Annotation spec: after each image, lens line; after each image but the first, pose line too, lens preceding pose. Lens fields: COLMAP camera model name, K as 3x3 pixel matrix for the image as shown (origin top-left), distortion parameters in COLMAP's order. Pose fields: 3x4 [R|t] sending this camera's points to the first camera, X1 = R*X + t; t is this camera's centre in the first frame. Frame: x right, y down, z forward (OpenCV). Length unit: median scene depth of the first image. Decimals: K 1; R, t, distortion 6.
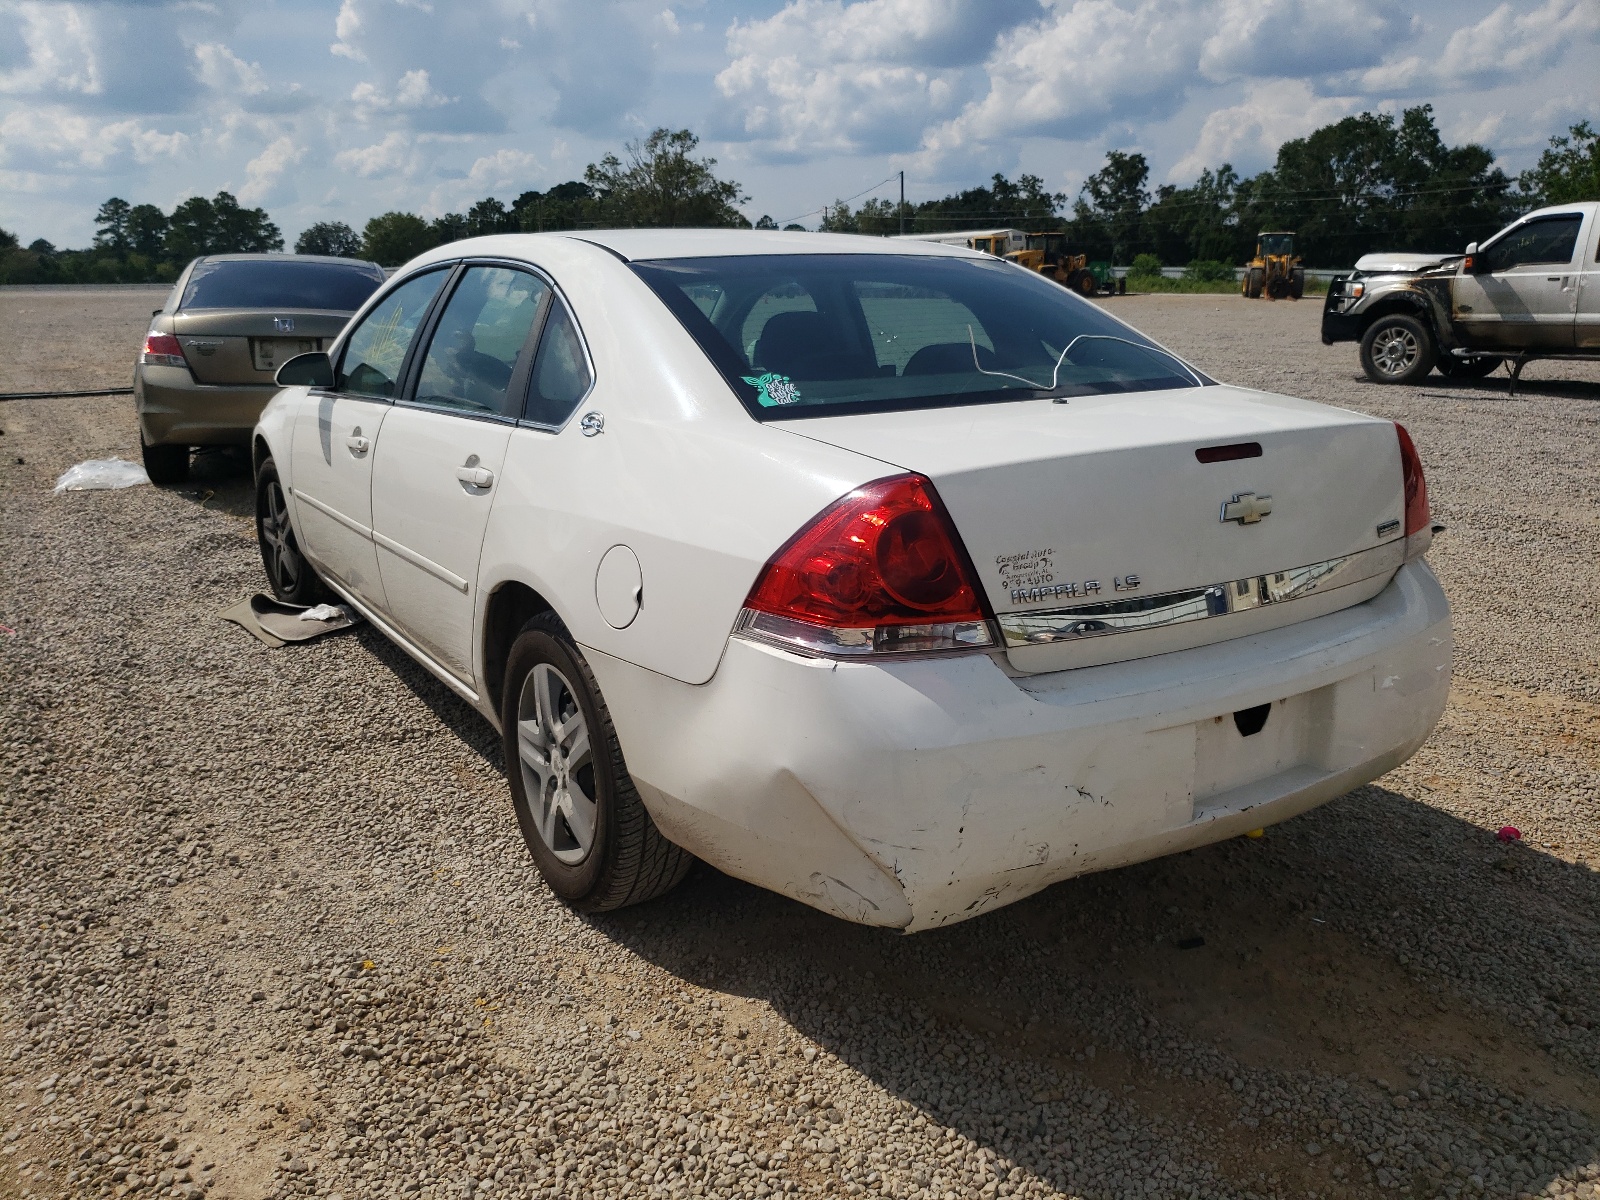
lens RADIAL K [[1203.4, 0, 800.0], [0, 1203.4, 600.0], [0, 0, 1]] dist [-0.028410, 0.059561]
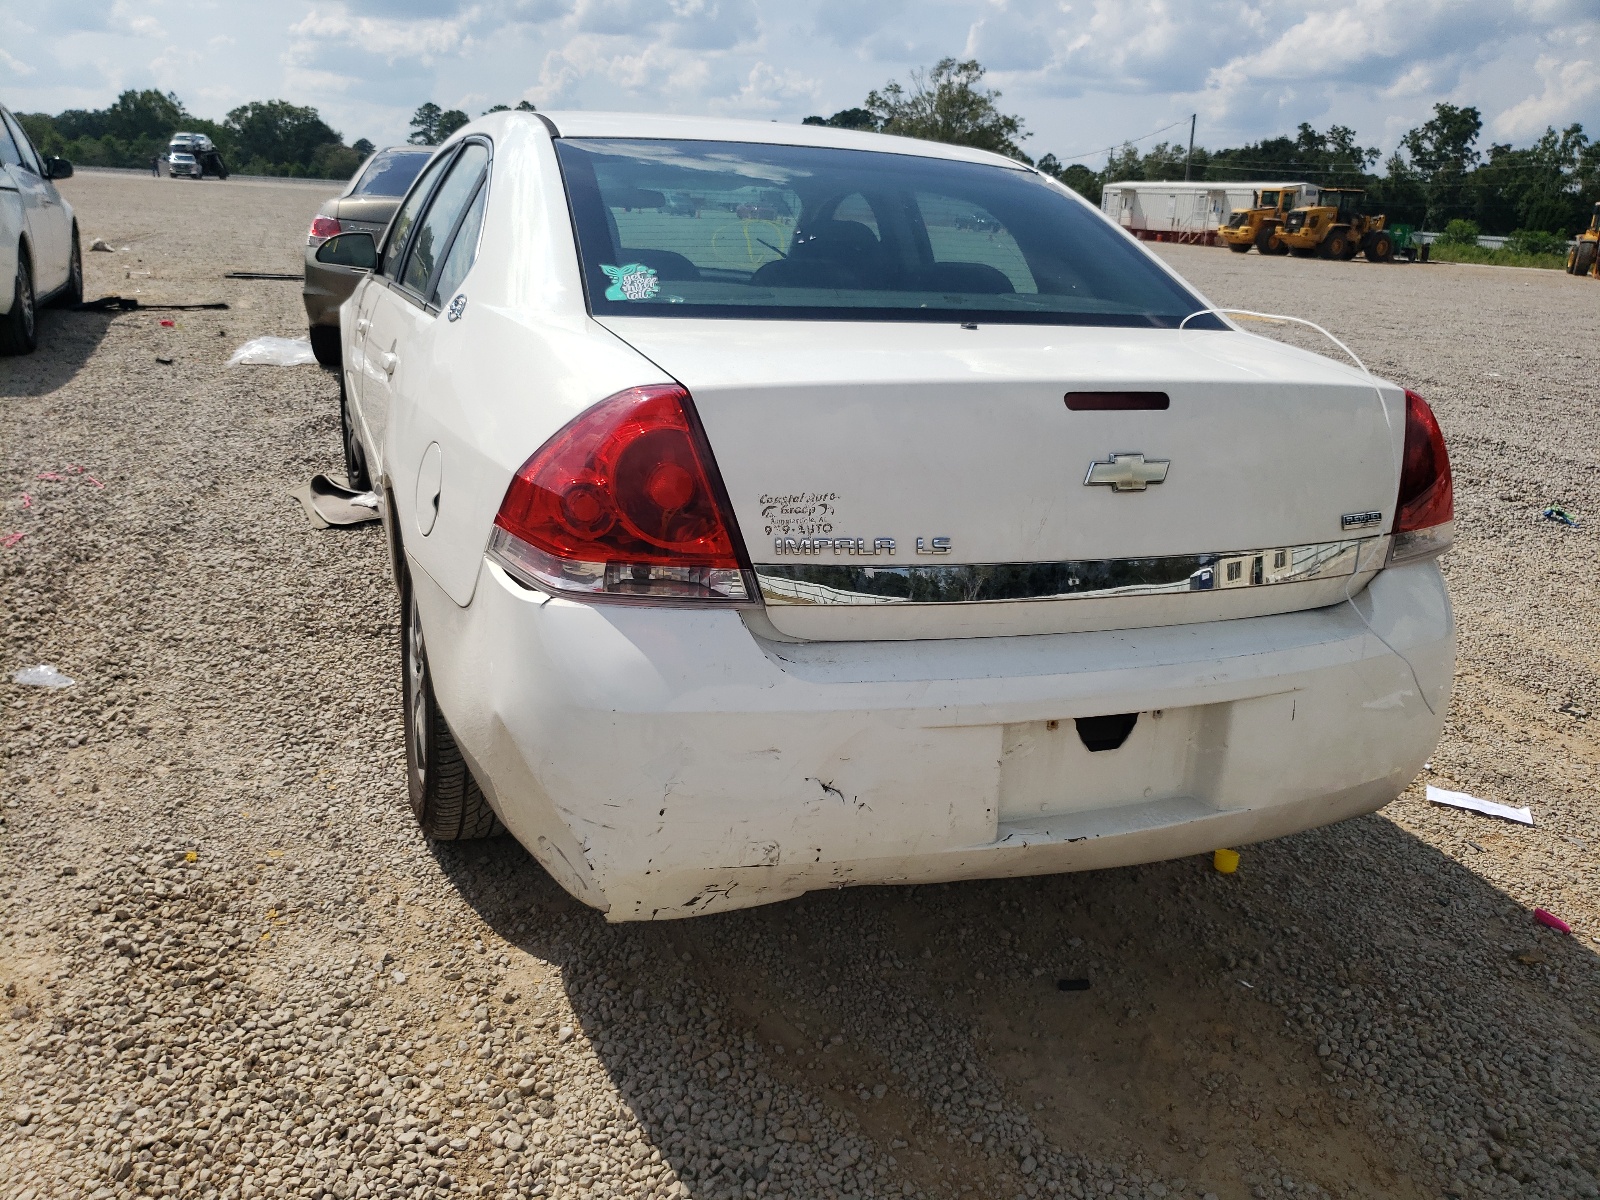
lens RADIAL K [[1220.3, 0, 800.7], [0, 1220.3, 581.4], [0, 0, 1]] dist [-0.032511, 0.060199]
pose [[0.977389, 0.118126, -0.175375, 0.306404], [-0.112042, 0.992718, 0.044234, -0.015336], [0.179323, -0.023585, 0.983507, 0.154781]]
